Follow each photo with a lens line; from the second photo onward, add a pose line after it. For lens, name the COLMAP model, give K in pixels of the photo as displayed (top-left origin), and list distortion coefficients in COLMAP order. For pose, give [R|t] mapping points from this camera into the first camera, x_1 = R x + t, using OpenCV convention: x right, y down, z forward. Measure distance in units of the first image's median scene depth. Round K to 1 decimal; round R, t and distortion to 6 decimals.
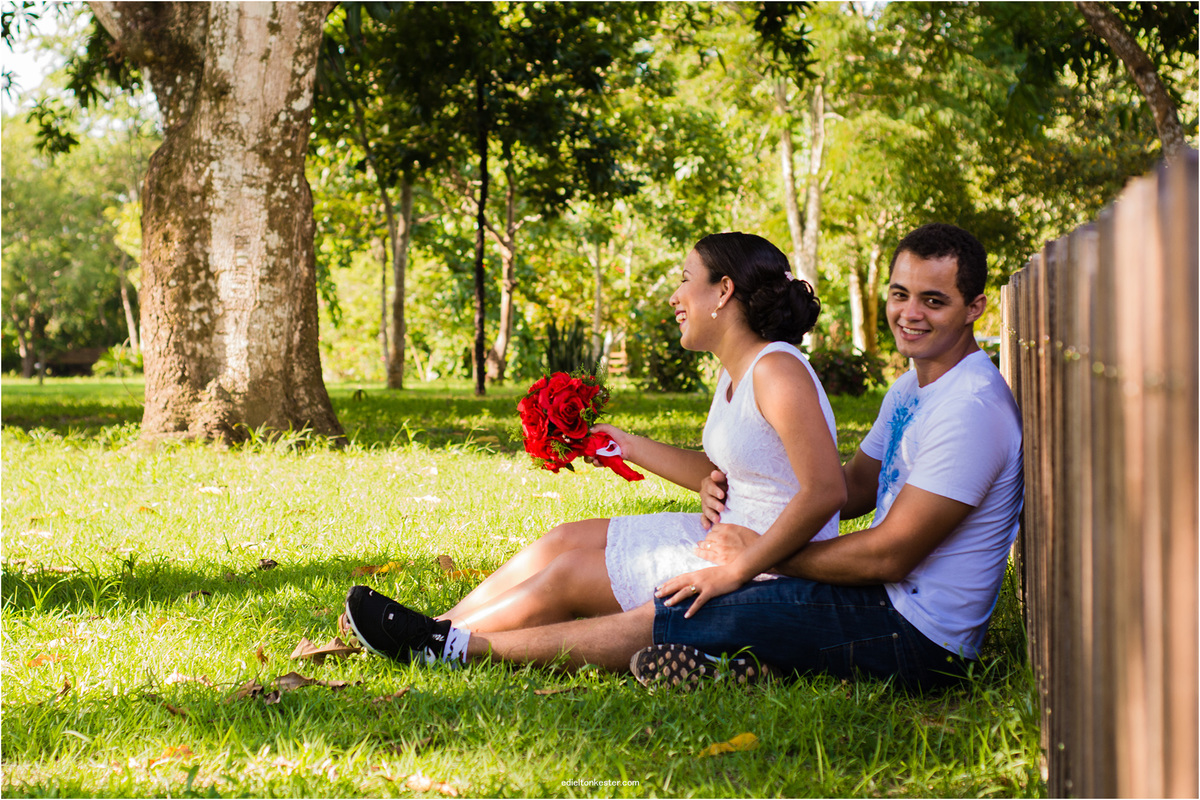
lens RADIAL K [[2609.9, 0, 600.0], [0, 2609.9, 400.0], [0, 0, 1]] dist [0.006169, -0.073969]
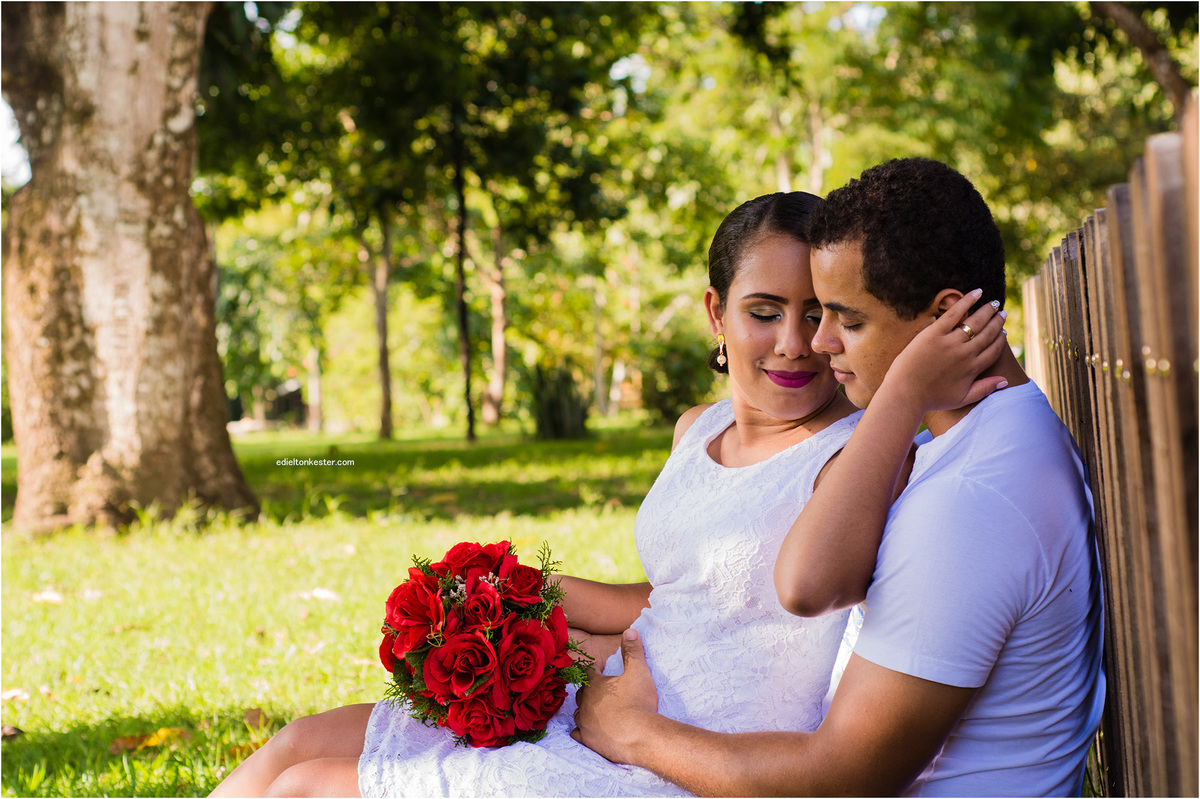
lens RADIAL K [[2591.9, 0, 600.0], [0, 2591.9, 399.5], [0, 0, 1]] dist [-0.025421, -0.202894]
pose [[0.998314, -0.057661, -0.006613, 0.010714], [0.057566, 0.998247, -0.013732, -0.002097], [0.007393, 0.013329, 0.999884, 0.078770]]
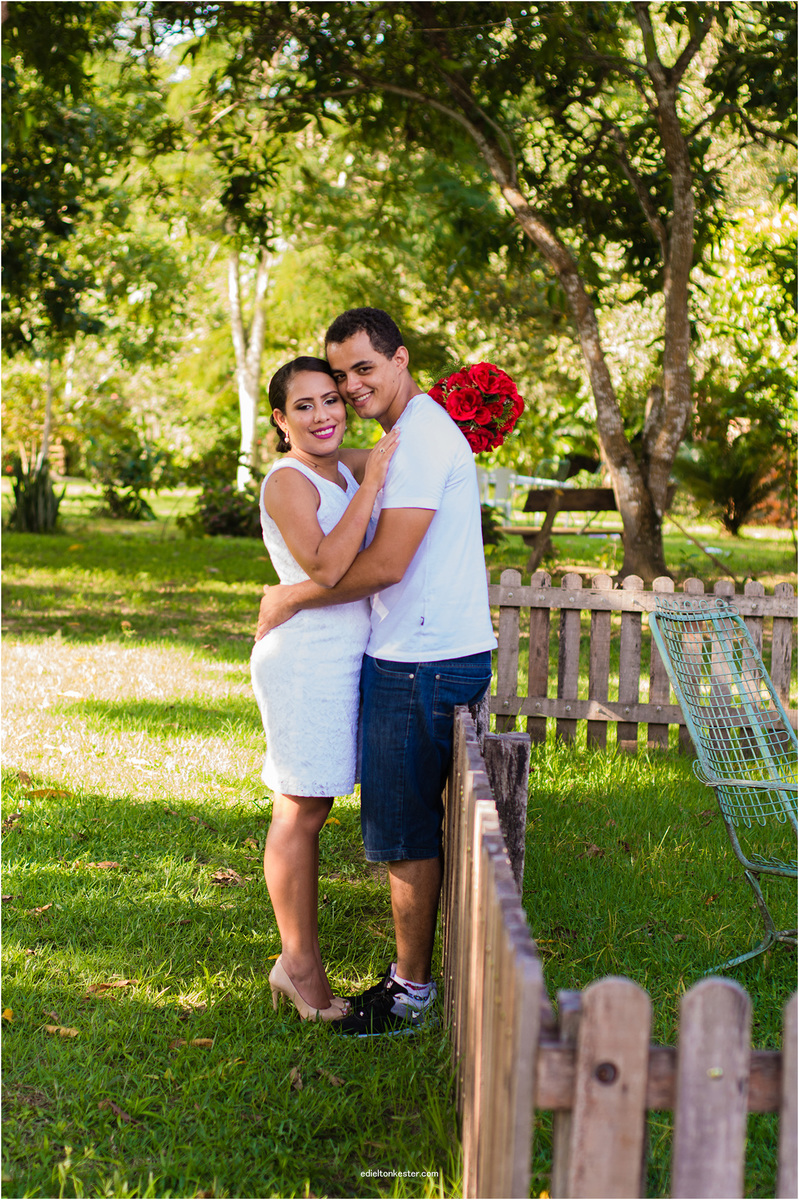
lens RADIAL K [[2609.9, 0, 399.5], [0, 2609.9, 600.0], [0, 0, 1]] dist [0.006169, -0.073969]
pose [[0.989255, 0.035448, 0.141836, -0.015178], [-0.041293, 0.998406, 0.038477, -0.022737], [-0.140246, -0.043921, 0.989142, -0.092618]]
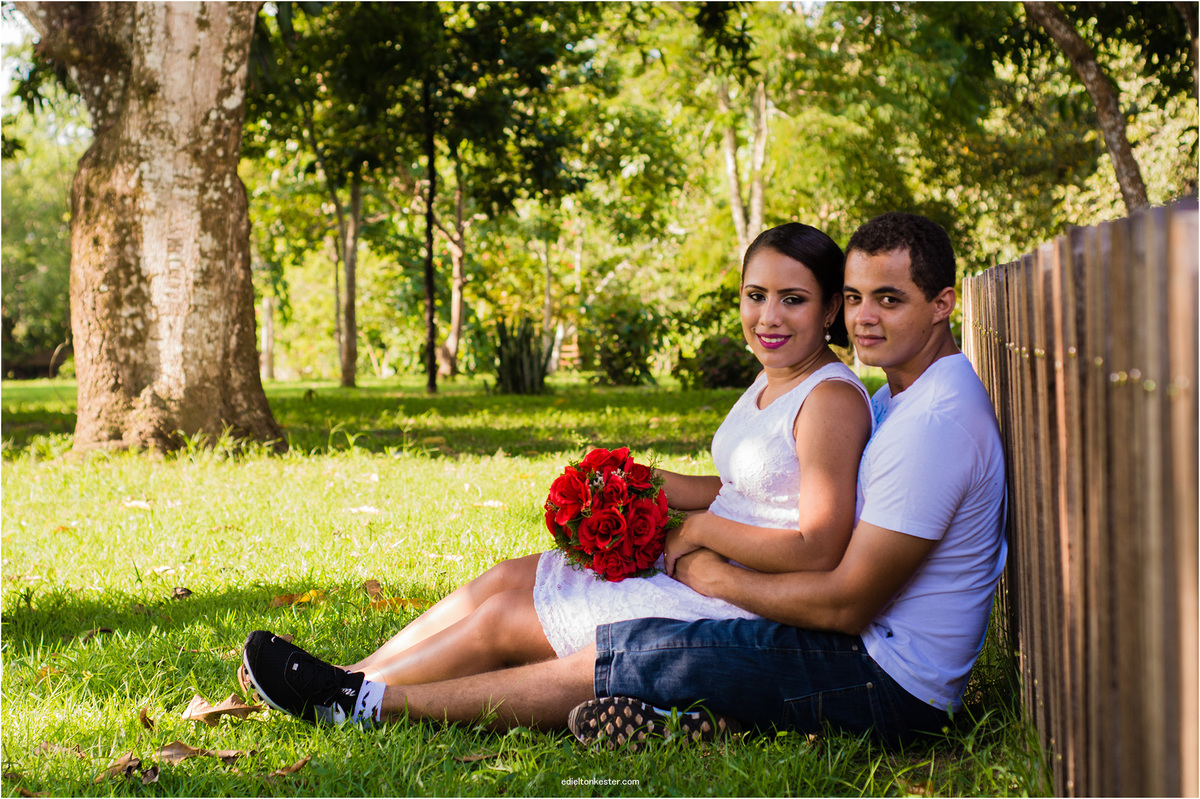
lens RADIAL K [[2525.7, 0, 600.0], [0, 2525.7, 399.5], [0, 0, 1]] dist [0.005926, -0.128941]
pose [[0.999671, -0.017903, 0.018341, 0.001548], [0.017845, 0.999835, 0.003340, -0.001559], [-0.018397, -0.003012, 0.999826, 0.027187]]
